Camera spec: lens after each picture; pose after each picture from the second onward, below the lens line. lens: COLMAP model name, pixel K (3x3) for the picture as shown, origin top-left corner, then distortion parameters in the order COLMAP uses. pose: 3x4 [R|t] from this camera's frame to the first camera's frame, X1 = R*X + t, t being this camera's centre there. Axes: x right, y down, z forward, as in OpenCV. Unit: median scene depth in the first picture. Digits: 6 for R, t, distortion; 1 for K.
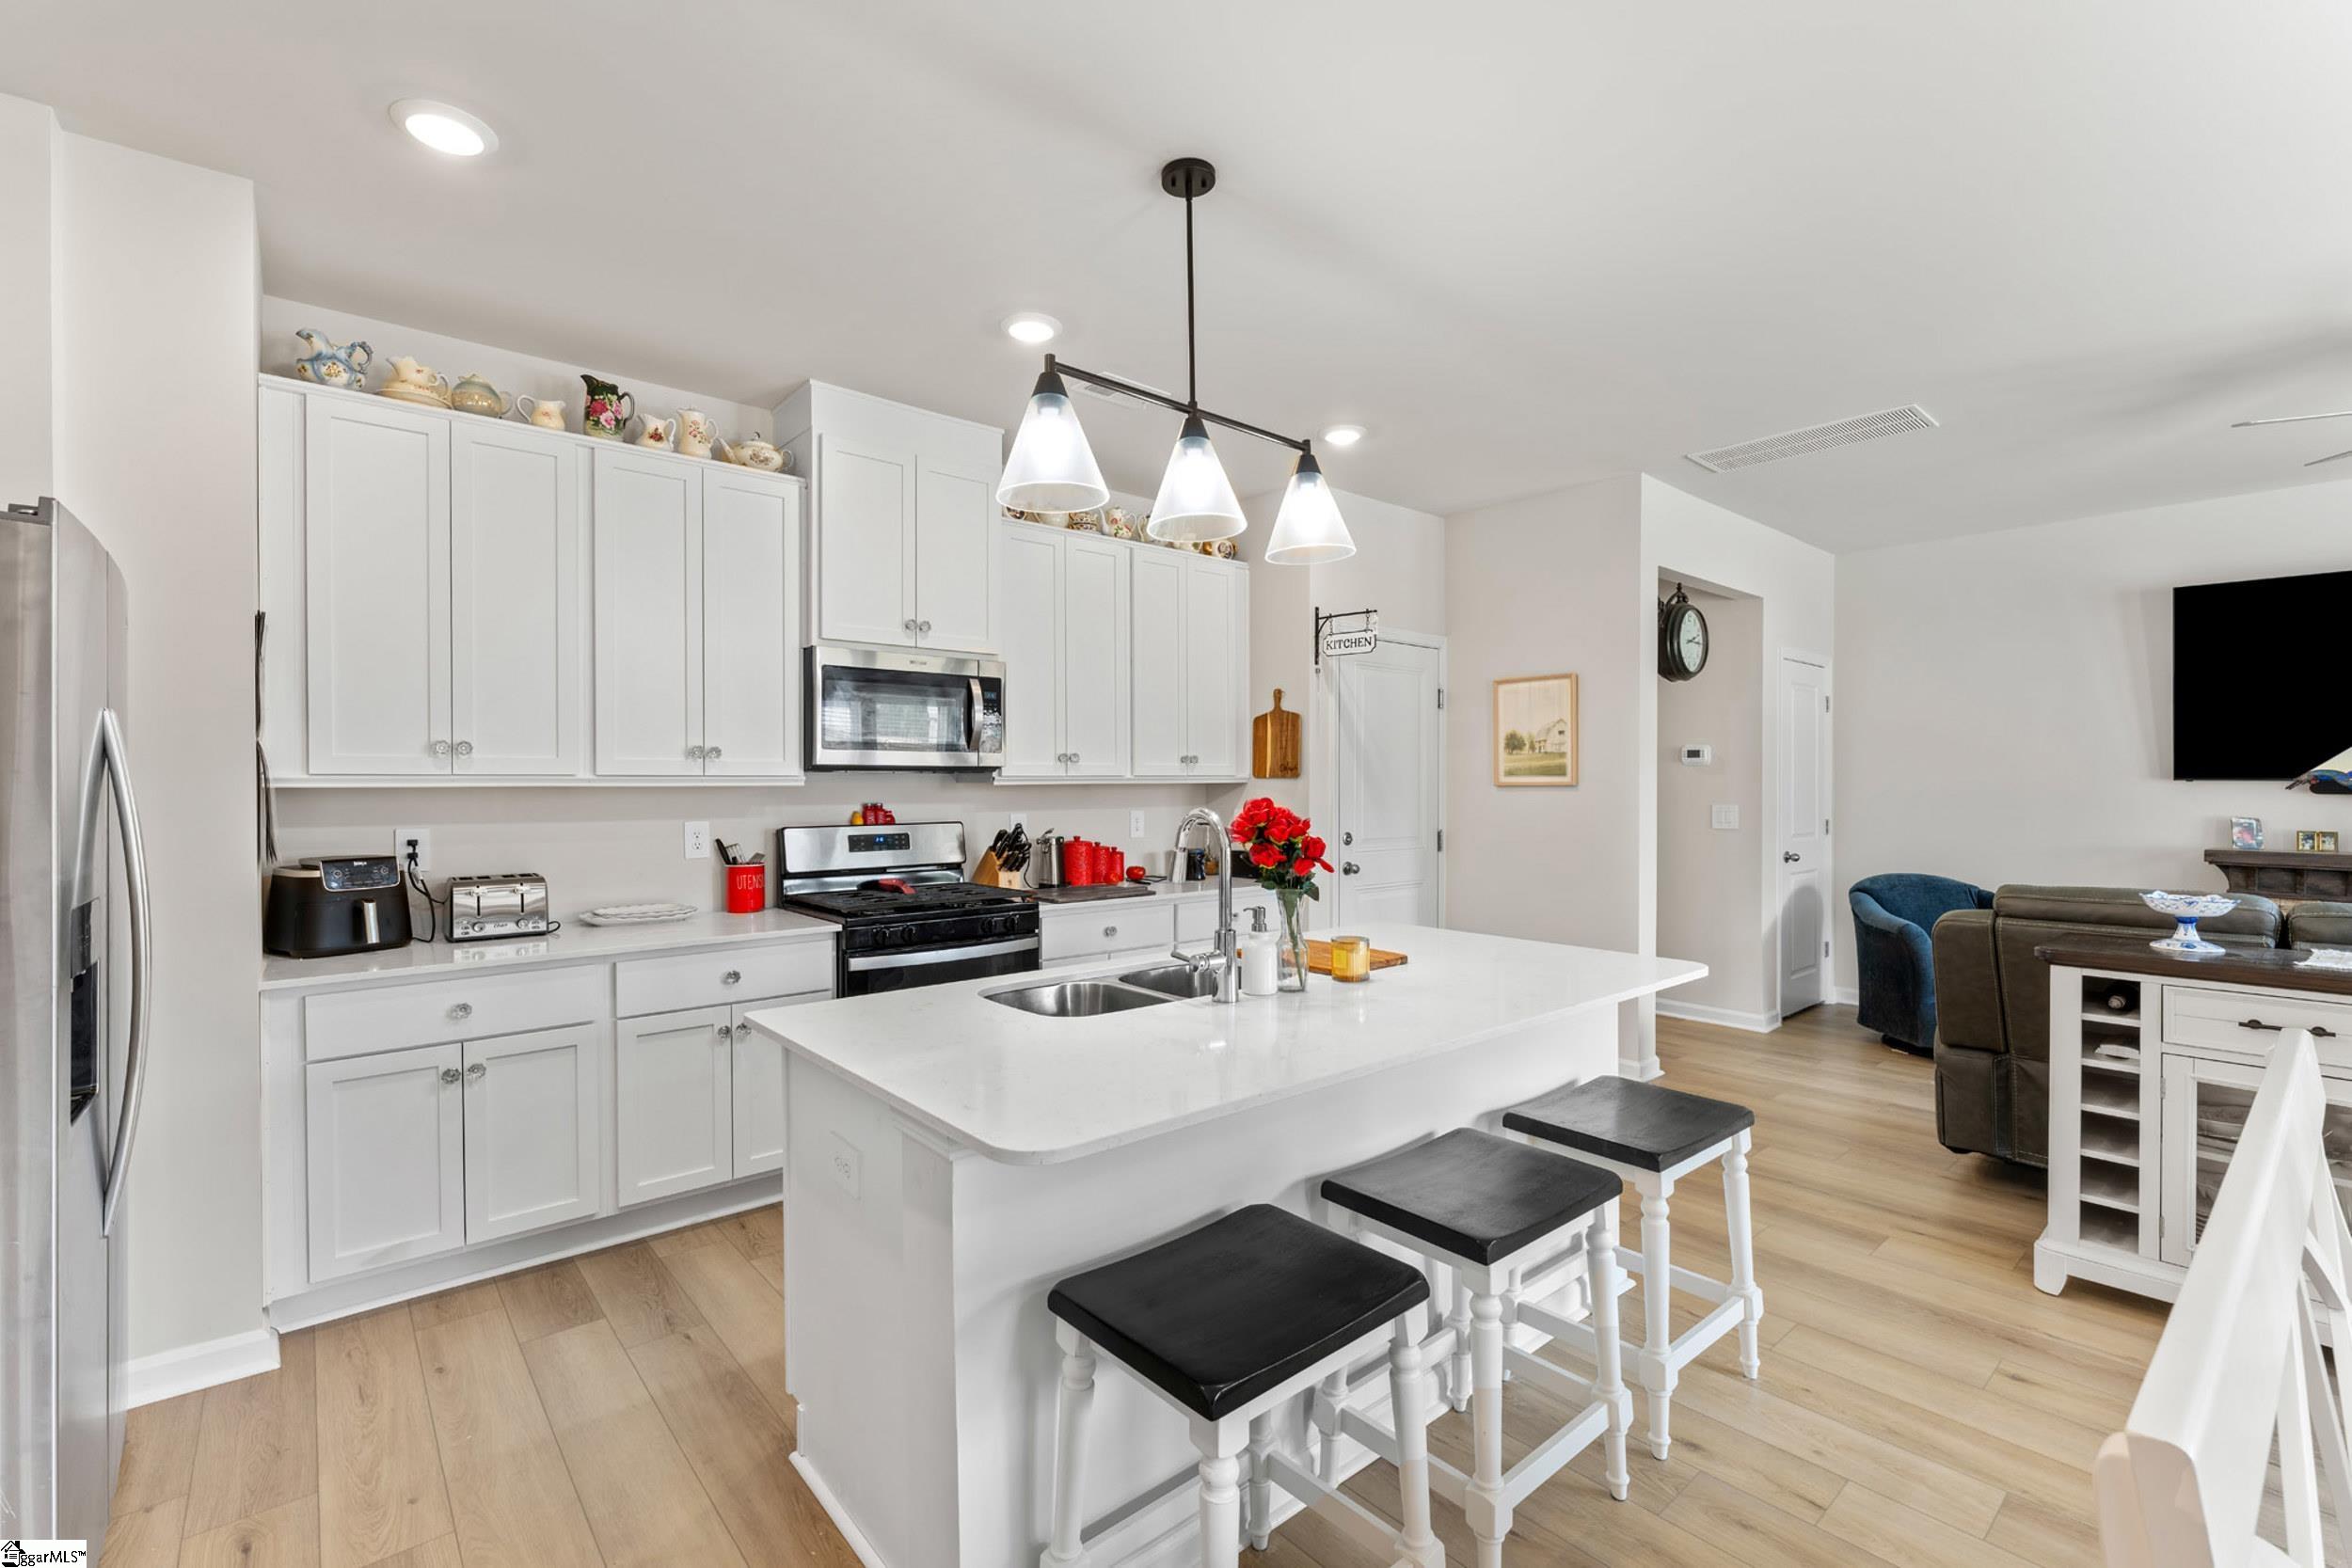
lens RADIAL K [[1019.0, 0, 1161.4], [0, 1019.0, 791.7], [0, 0, 1]] dist [-0.002778, 0.001996]
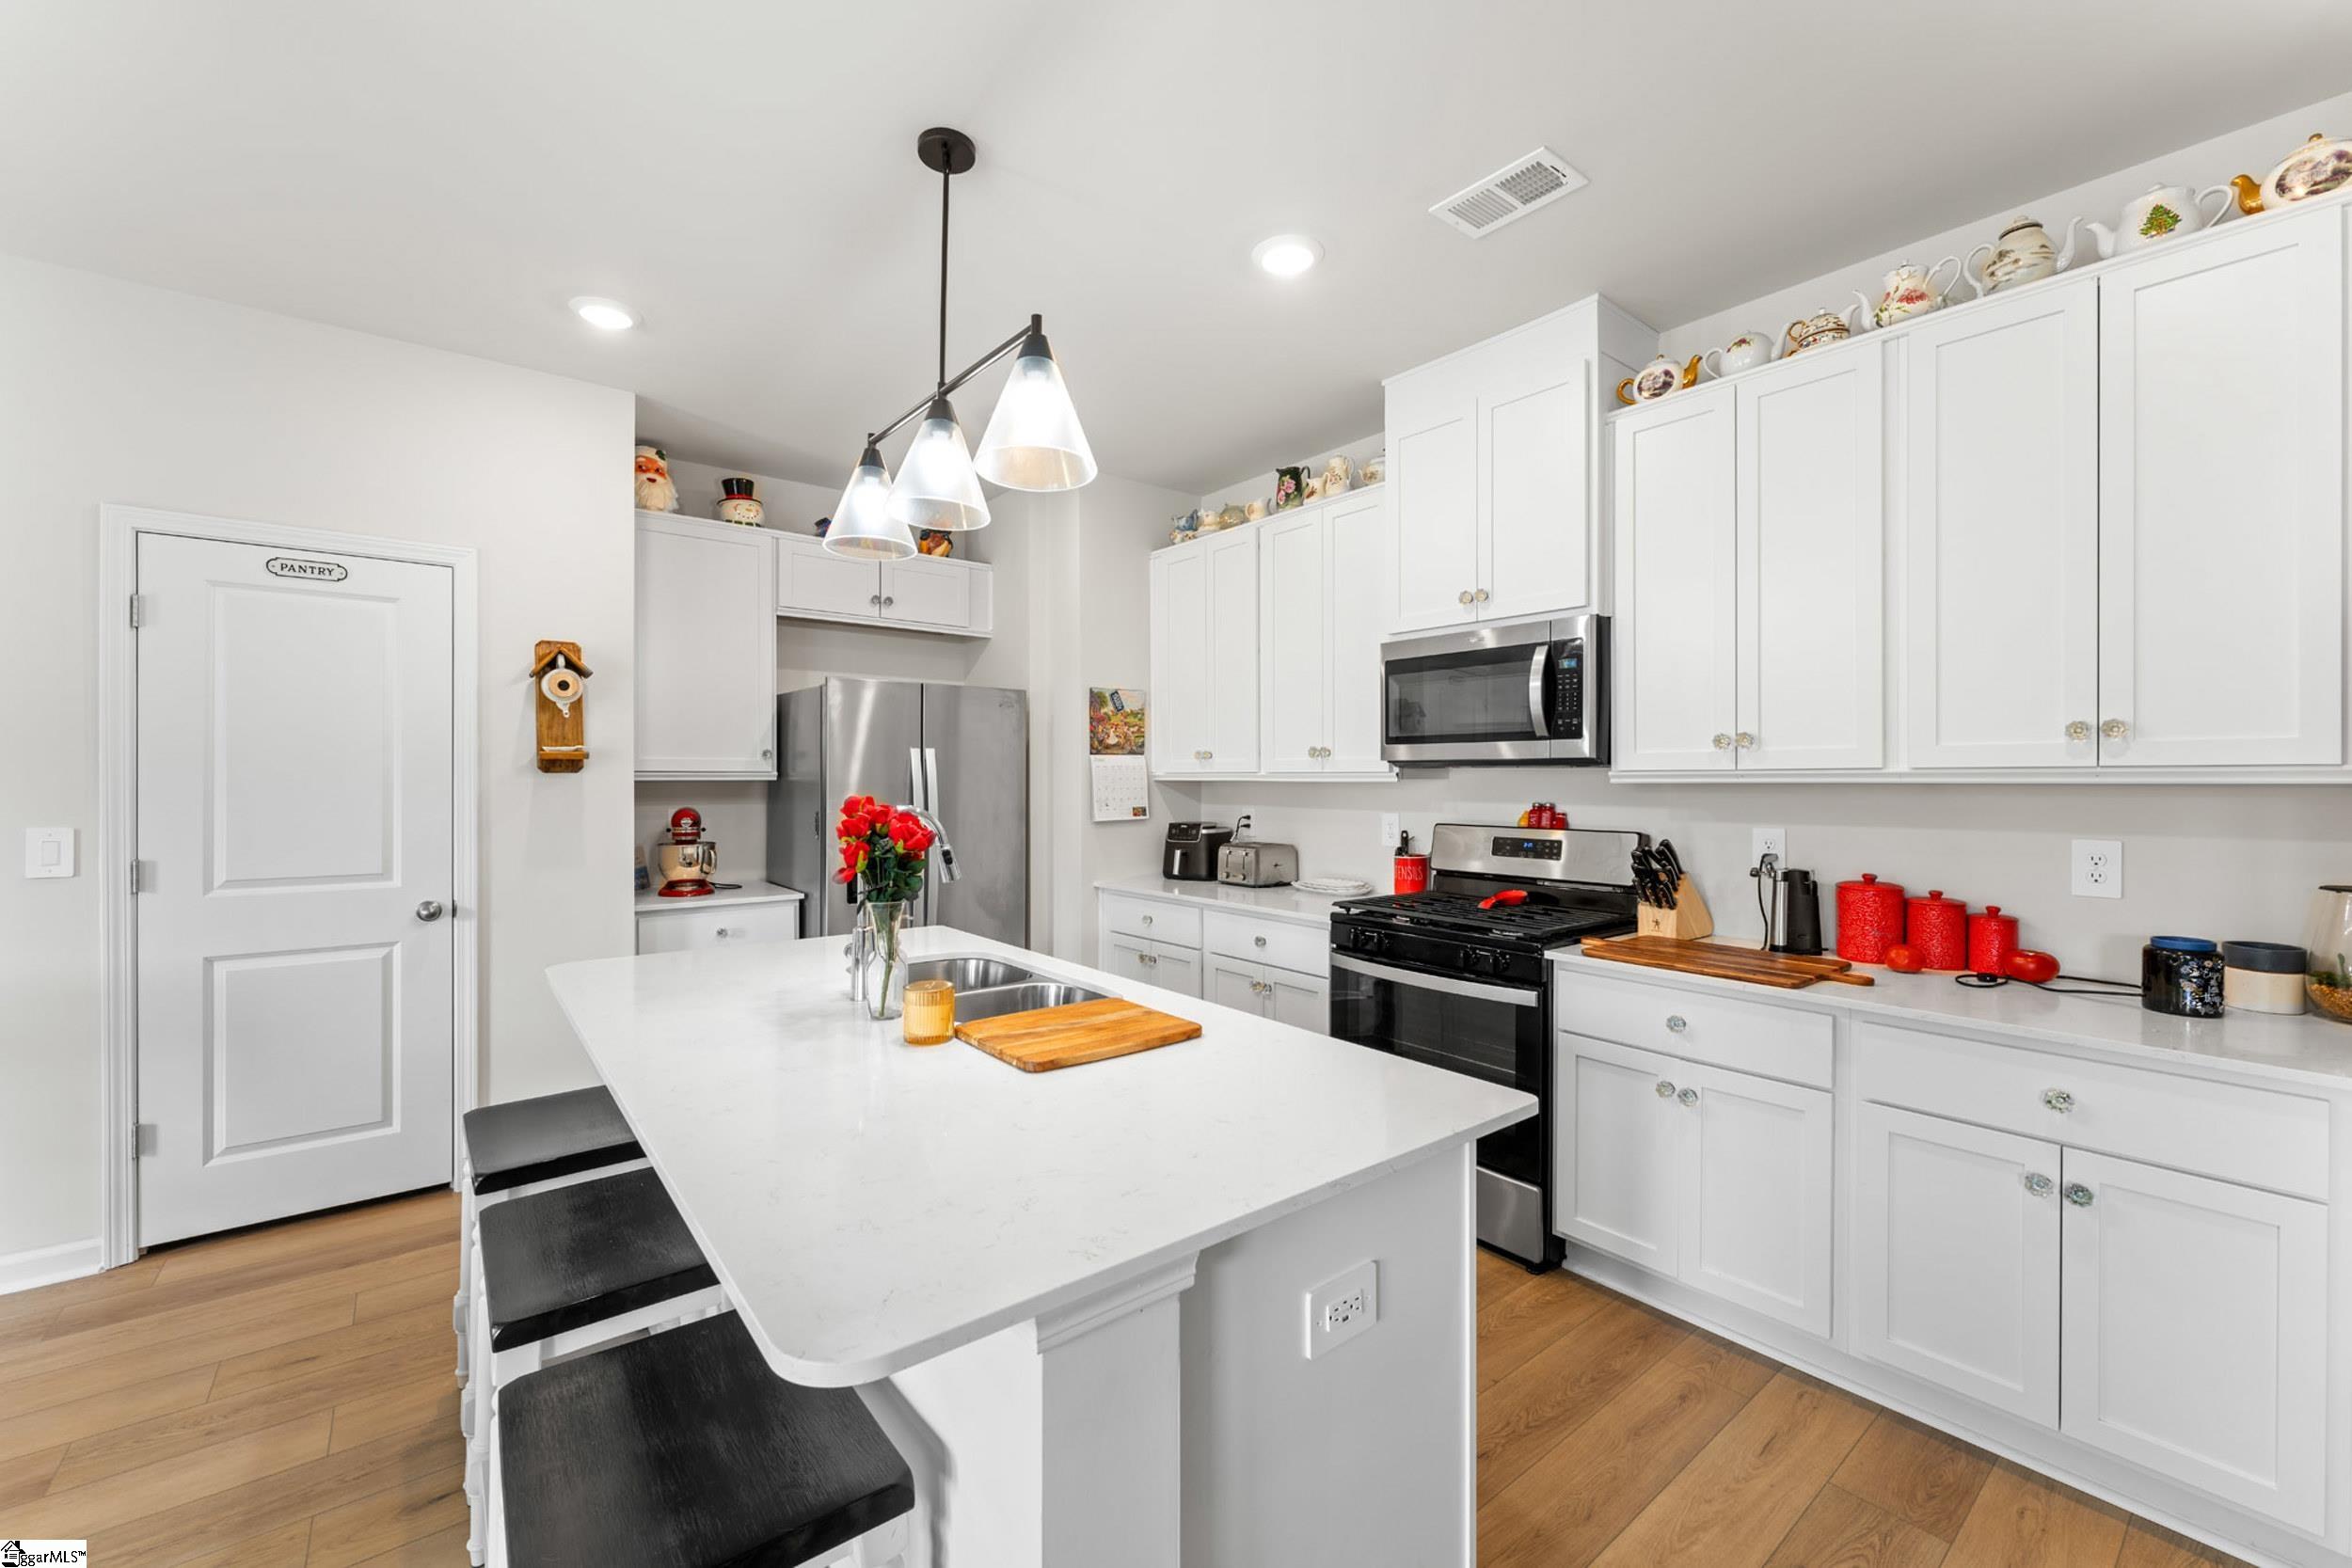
lens RADIAL K [[938.3, 0, 1170.4], [0, 938.3, 780.4], [0, 0, 1]] dist [-0.000325, -0.000559]
pose [[-0.031498, 0.006106, -0.999485, 0.569277], [-0.009804, 0.999931, 0.006418, -0.010771], [0.999456, 0.010001, -0.031436, 0.780286]]
